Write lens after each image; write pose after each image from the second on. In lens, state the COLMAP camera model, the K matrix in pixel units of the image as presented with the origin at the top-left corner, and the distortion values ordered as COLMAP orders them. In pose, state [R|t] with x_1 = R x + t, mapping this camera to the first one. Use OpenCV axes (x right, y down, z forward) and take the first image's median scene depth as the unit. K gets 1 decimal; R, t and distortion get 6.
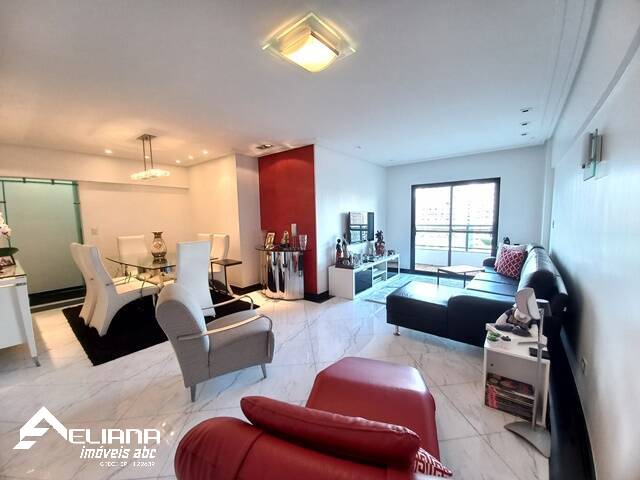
lens RADIAL K [[251.5, 0, 319.0], [0, 251.5, 240.5], [0, 0, 1]] dist [0.004193, -0.011085]
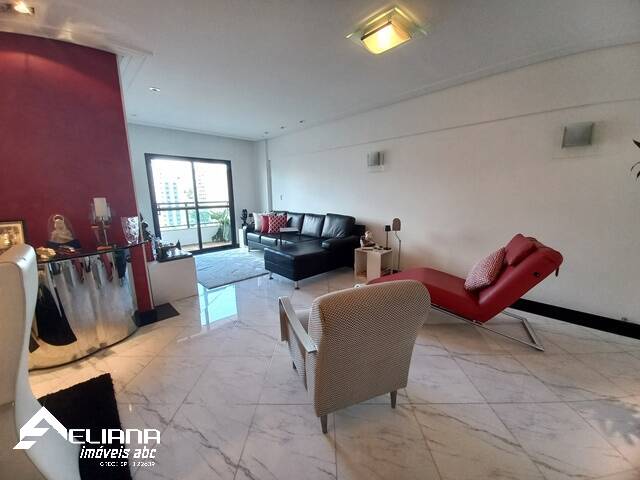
lens RADIAL K [[254.1, 0, 325.8], [0, 254.1, 239.5], [0, 0, 1]] dist [0.001855, -0.008517]
pose [[0.121082, -0.159926, 0.979675, -0.442050], [0.098192, 0.984025, 0.148501, -0.012160], [-0.987774, 0.078216, 0.134851, 0.374237]]
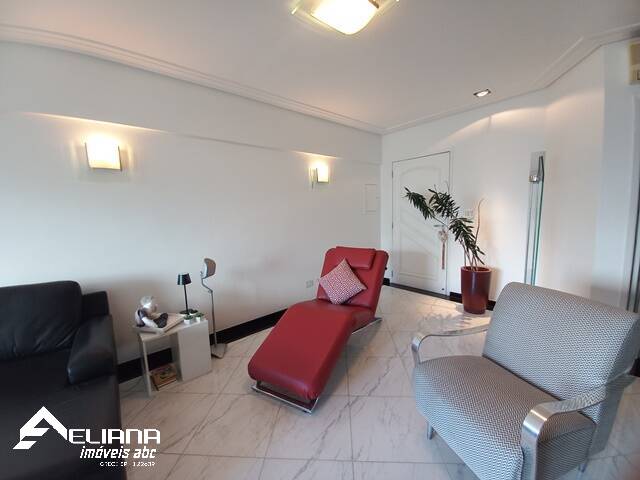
lens RADIAL K [[251.5, 0, 319.0], [0, 251.5, 240.5], [0, 0, 1]] dist [0.004193, -0.011085]
pose [[-0.979079, 0.038385, 0.199829, -0.026790], [0.078274, 0.977528, 0.195735, -0.048456], [-0.187825, 0.207282, -0.960081, 0.643871]]
